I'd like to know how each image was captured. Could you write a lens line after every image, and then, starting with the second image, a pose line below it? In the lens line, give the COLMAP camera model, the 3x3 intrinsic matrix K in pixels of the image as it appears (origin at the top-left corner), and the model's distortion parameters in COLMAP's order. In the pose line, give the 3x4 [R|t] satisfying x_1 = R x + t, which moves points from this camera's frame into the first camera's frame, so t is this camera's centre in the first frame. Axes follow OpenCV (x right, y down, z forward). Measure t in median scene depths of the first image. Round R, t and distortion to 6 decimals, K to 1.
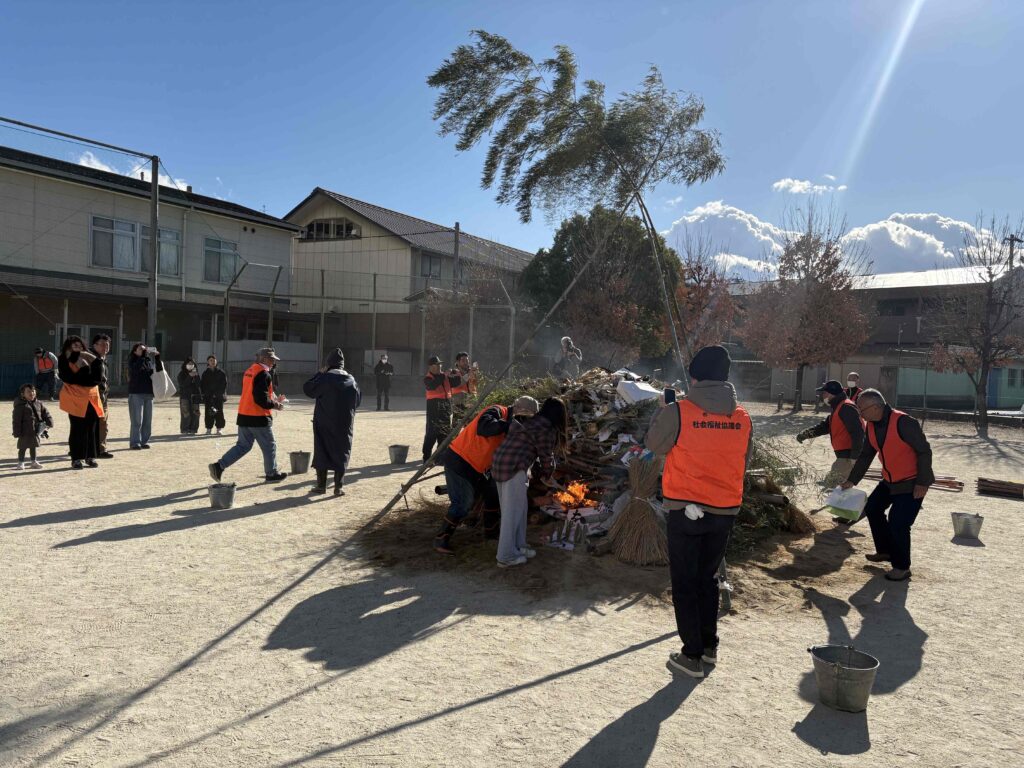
lens RADIAL K [[796.9, 0, 512.0], [0, 796.9, 384.0], [0, 0, 1]] dist [-0.012710, -0.006424]
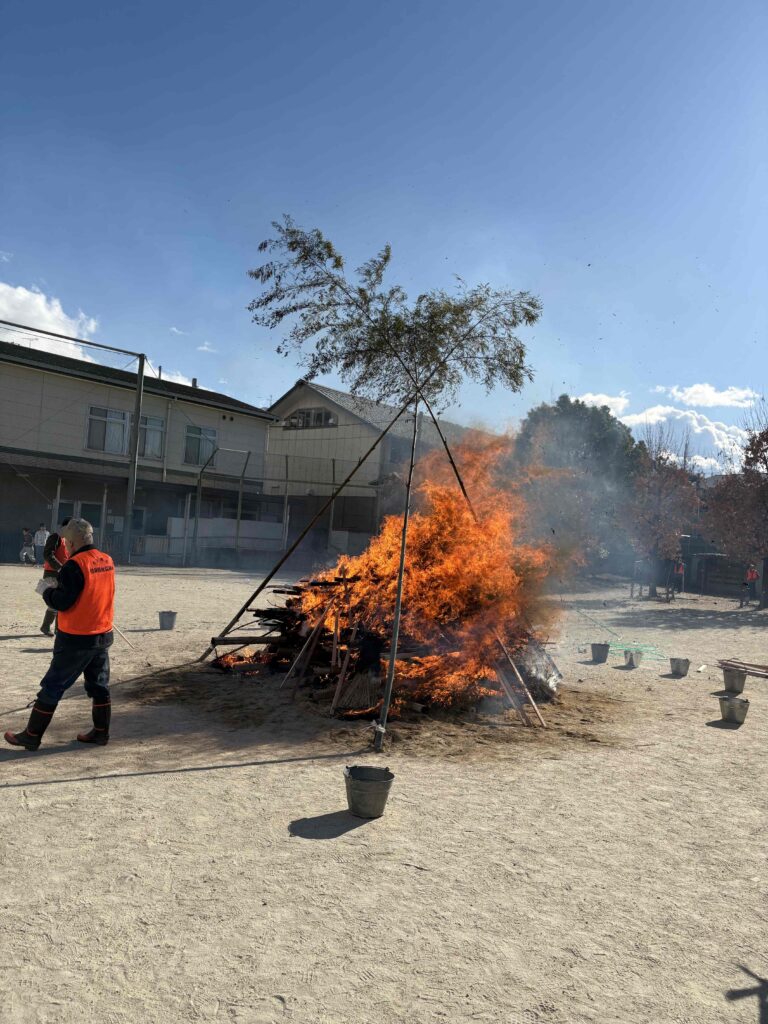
lens RADIAL K [[796.9, 0, 384.0], [0, 796.9, 512.0], [0, 0, 1]] dist [-0.012710, -0.006424]
pose [[0.980370, 0.019058, -0.196244, 0.104566], [-0.034227, 0.996656, -0.074194, 0.009705], [0.194174, 0.079454, 0.977744, -0.022561]]
